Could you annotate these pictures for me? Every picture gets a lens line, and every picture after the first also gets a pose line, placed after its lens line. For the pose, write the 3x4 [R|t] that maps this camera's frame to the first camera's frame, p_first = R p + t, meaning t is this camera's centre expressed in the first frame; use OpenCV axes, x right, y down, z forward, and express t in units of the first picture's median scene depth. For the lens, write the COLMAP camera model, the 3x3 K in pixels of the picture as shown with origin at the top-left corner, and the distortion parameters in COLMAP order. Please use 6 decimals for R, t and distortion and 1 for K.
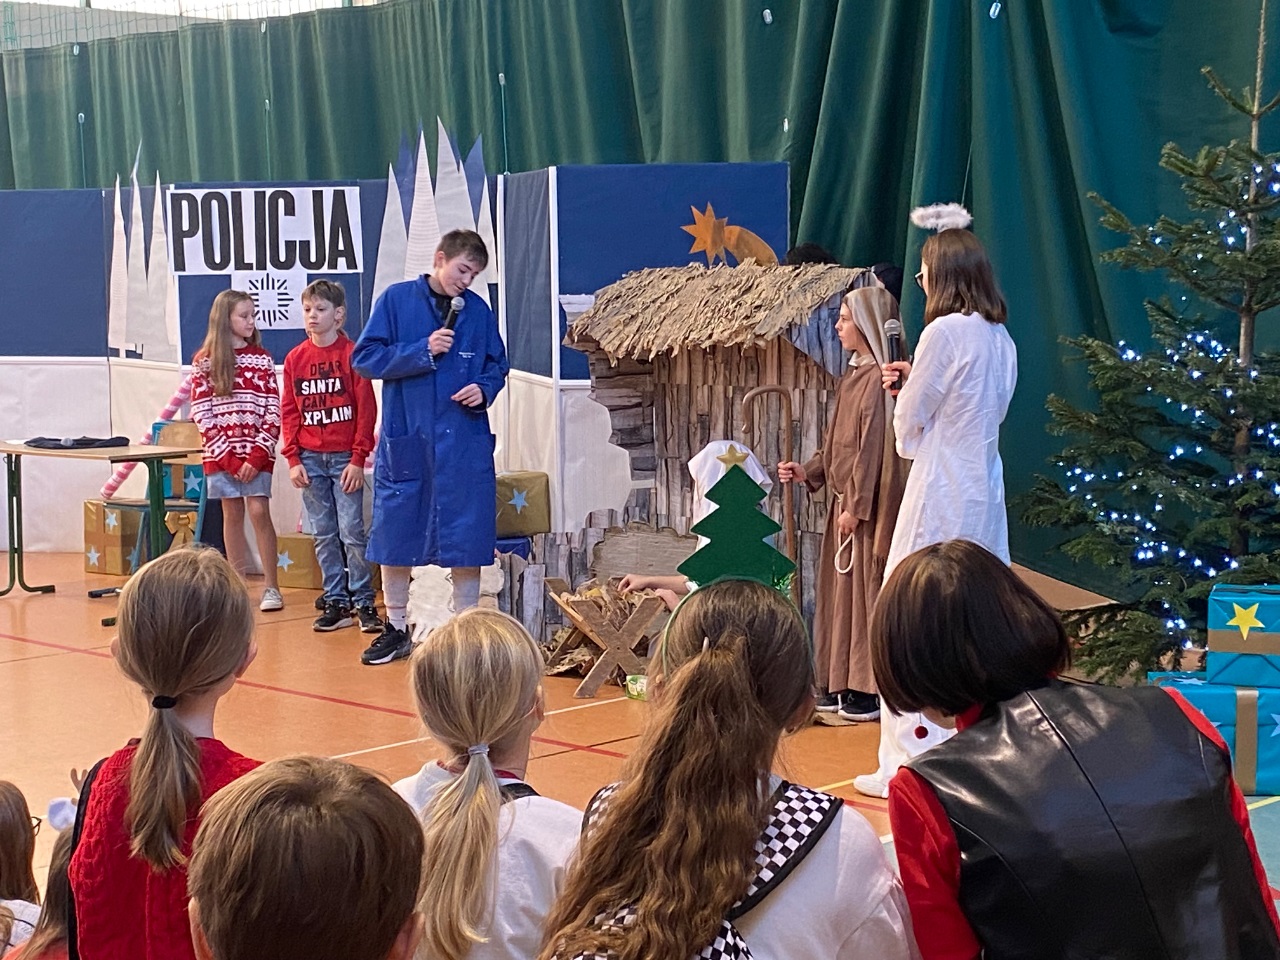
lens RADIAL K [[2291.7, 0, 669.1], [0, 2291.7, 477.0], [0, 0, 1]] dist [0.221632, -0.027953]
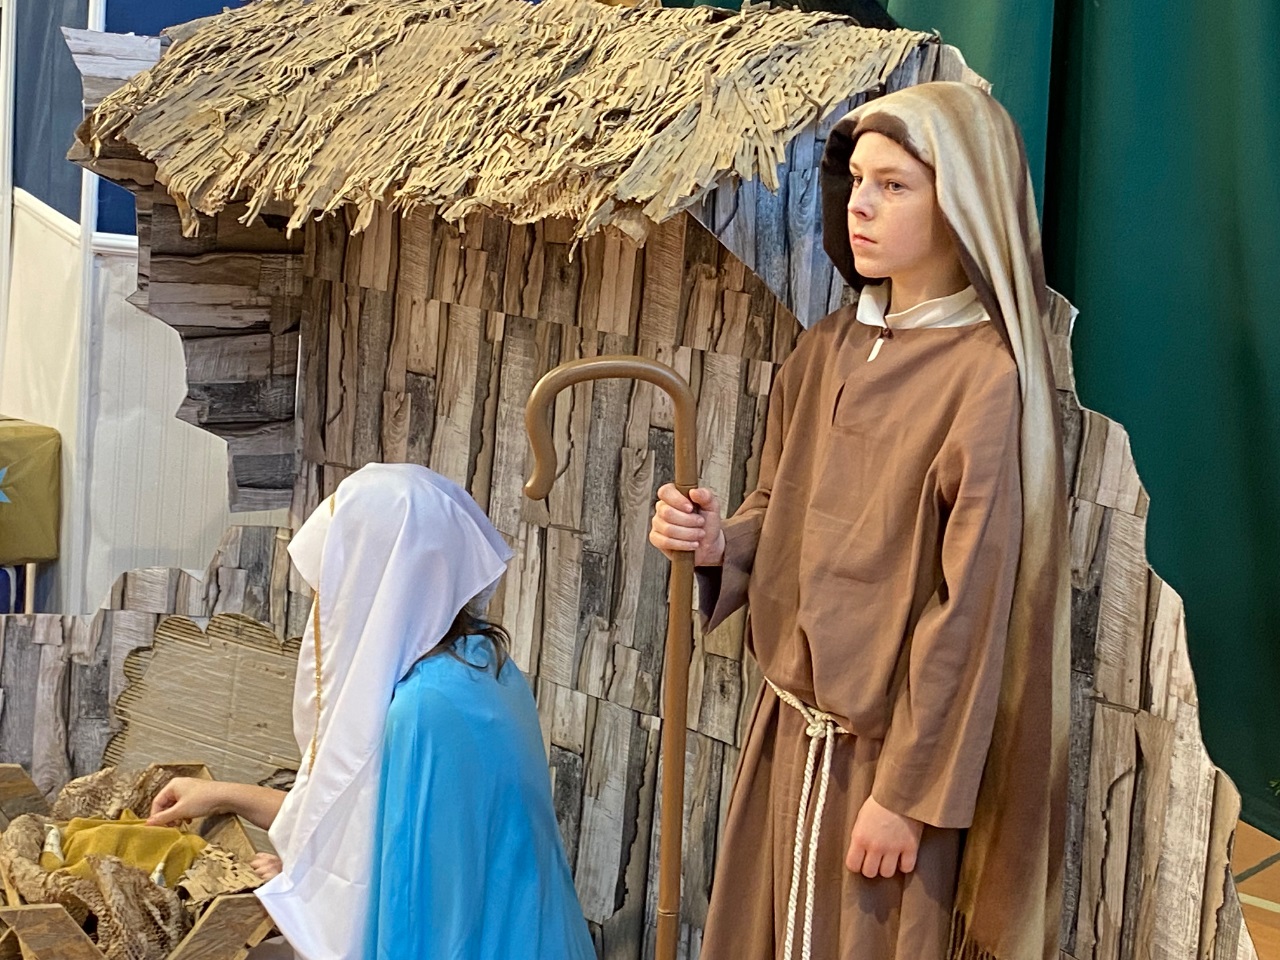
lens RADIAL K [[2220.6, 0, 640.0], [0, 2220.6, 480.0], [0, 0, 1]] dist [0.190376, -0.197597]
pose [[0.987553, 0.075963, 0.137730, 0.000445], [-0.087572, 0.992918, 0.080284, -0.042730], [-0.130656, -0.091346, 0.987211, 0.605800]]
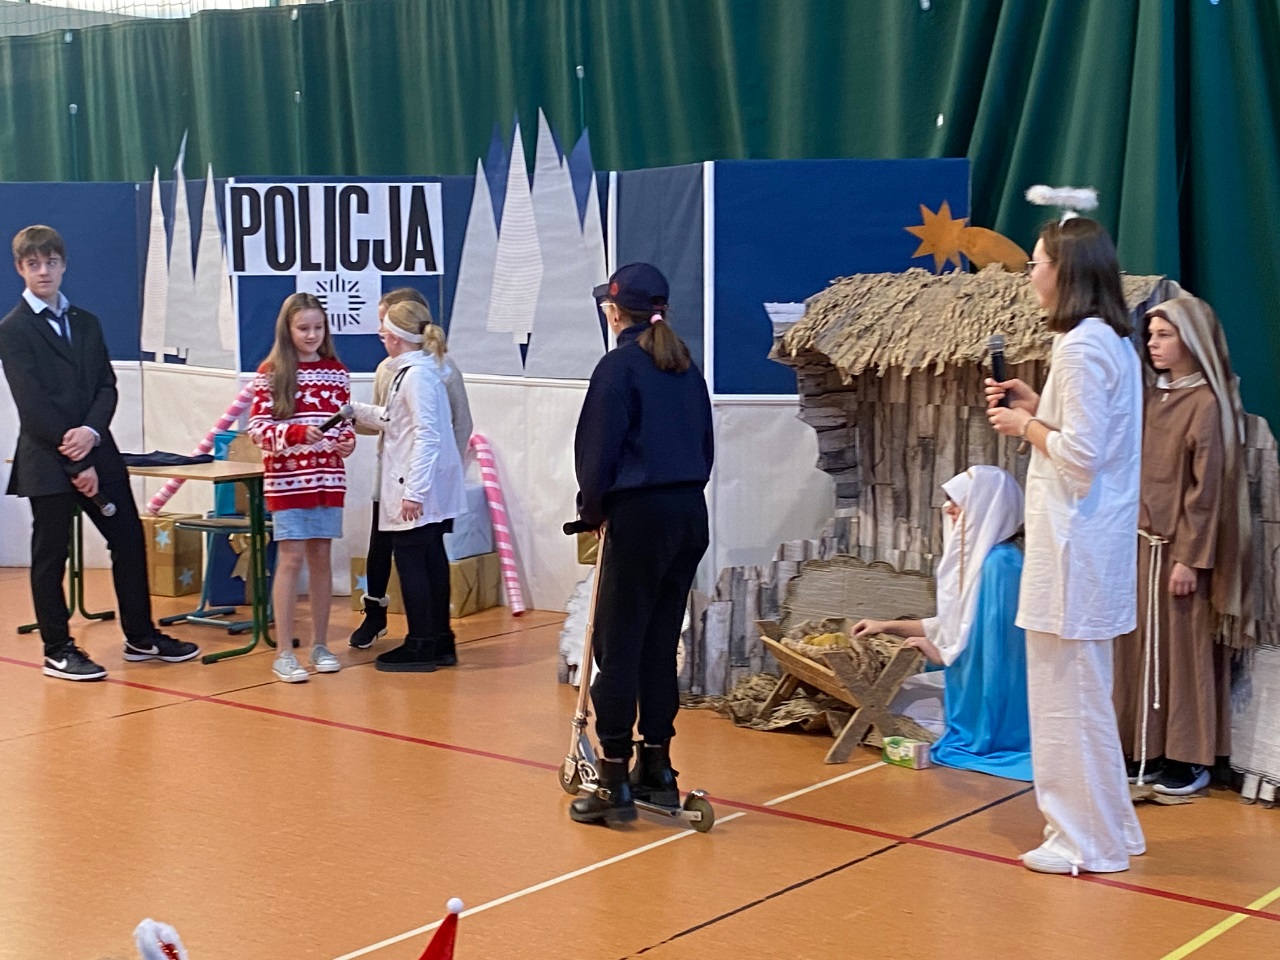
lens RADIAL K [[2008.9, 0, 640.0], [0, 2008.9, 480.0], [0, 0, 1]] dist [0.199384, -0.137257]
pose [[0.994518, 0.001398, 0.104552, -0.177499], [-0.002679, 0.999923, 0.012111, -0.019580], [-0.104527, -0.012325, 0.994446, 0.223018]]
